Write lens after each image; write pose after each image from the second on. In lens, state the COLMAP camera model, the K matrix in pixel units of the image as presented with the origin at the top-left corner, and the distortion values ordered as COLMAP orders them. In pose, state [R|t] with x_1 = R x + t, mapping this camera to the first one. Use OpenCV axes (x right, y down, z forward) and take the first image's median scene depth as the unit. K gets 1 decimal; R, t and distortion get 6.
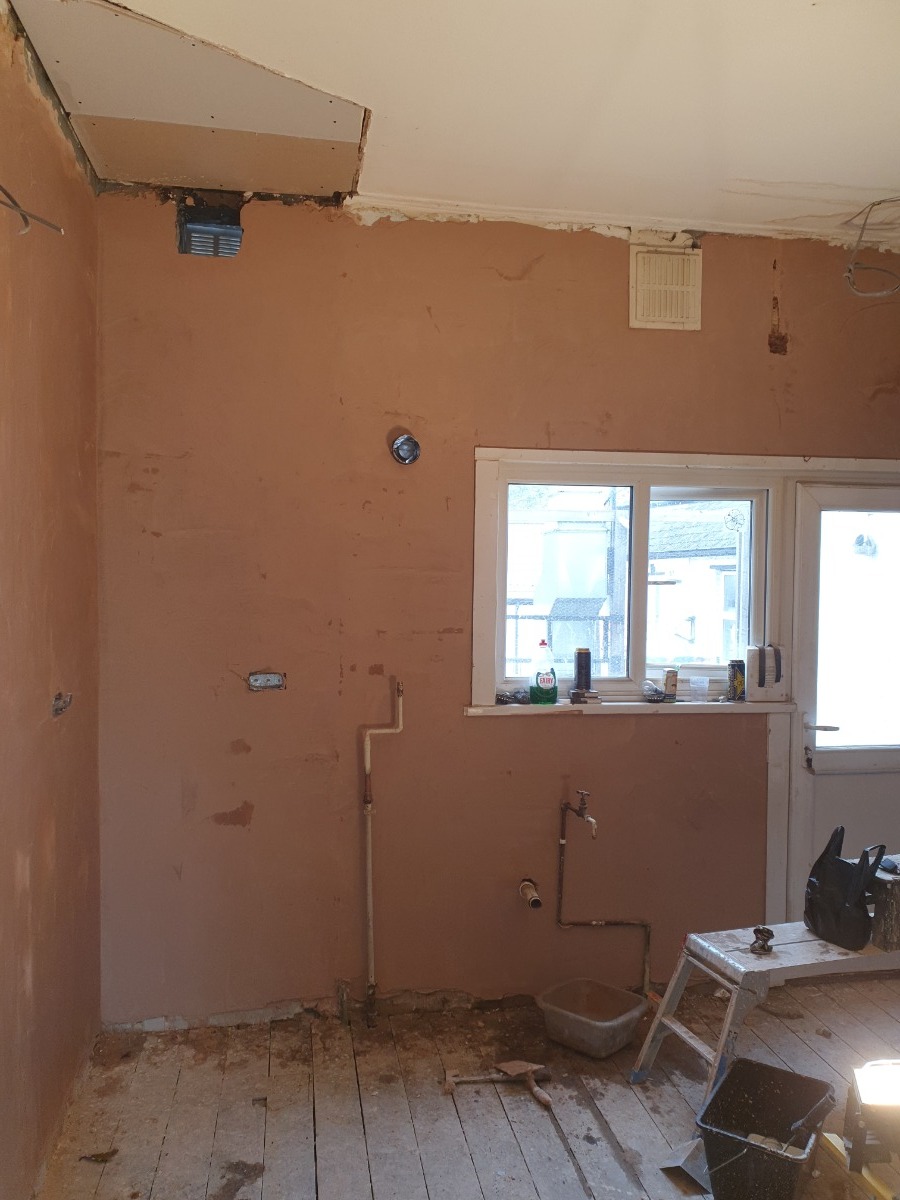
lens RADIAL K [[931.0, 0, 447.0], [0, 931.0, 618.9], [0, 0, 1]] dist [-0.009148, 0.040059]
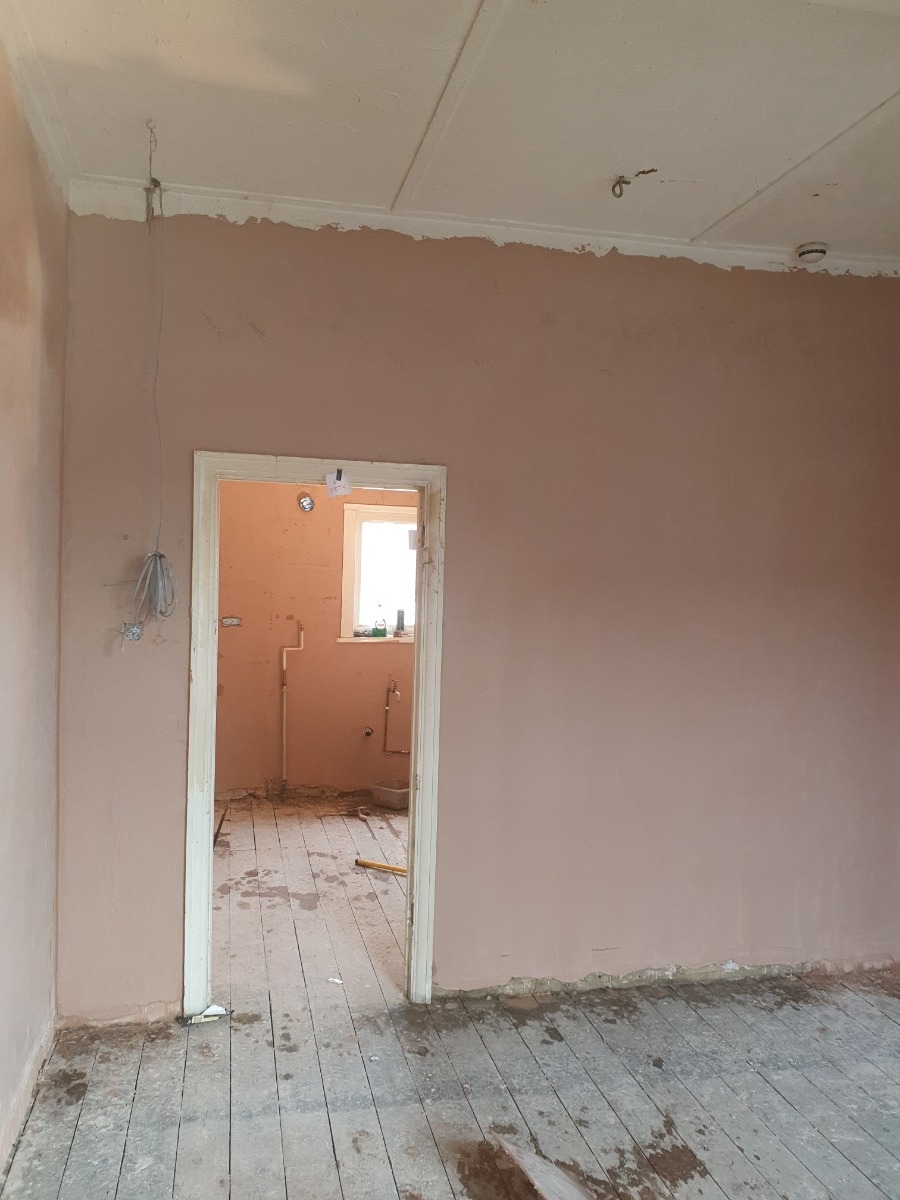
lens RADIAL K [[905.3, 0, 450.0], [0, 905.3, 600.0], [0, 0, 1]] dist [0.050098, -0.029330]
pose [[0.997135, 0.018182, 0.073430, 0.117278], [-0.017335, 0.999776, -0.012151, 0.036931], [-0.073635, 0.010843, 0.997226, -0.907350]]
